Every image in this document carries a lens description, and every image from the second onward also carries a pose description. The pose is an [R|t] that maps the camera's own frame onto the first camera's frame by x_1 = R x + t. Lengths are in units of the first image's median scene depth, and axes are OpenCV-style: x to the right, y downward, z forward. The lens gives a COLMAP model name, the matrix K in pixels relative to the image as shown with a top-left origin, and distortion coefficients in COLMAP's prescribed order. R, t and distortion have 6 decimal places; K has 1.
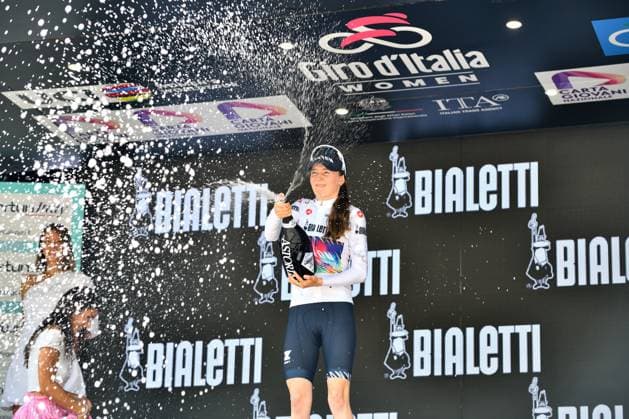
lens RADIAL K [[1737.4, 0, 314.5], [0, 1737.4, 209.5], [0, 0, 1]] dist [0.196960, 1.077093]
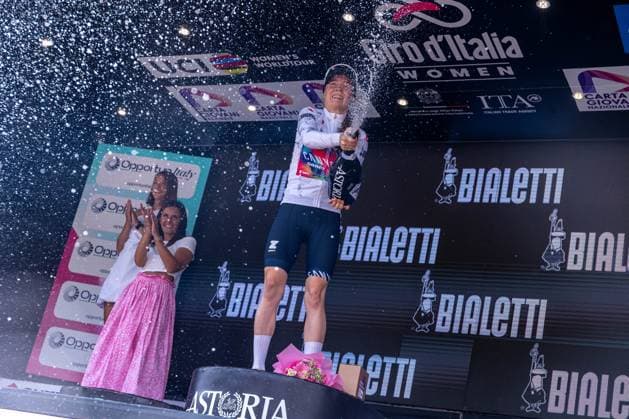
lens RADIAL K [[991.7, 0, 314.5], [0, 991.7, 209.5], [0, 0, 1]] dist [-0.027647, -0.272448]
pose [[0.977572, 0.122493, -0.171311, 0.088546], [-0.139295, 0.986178, -0.089725, 0.093117], [0.157953, 0.111576, 0.981123, 0.346165]]
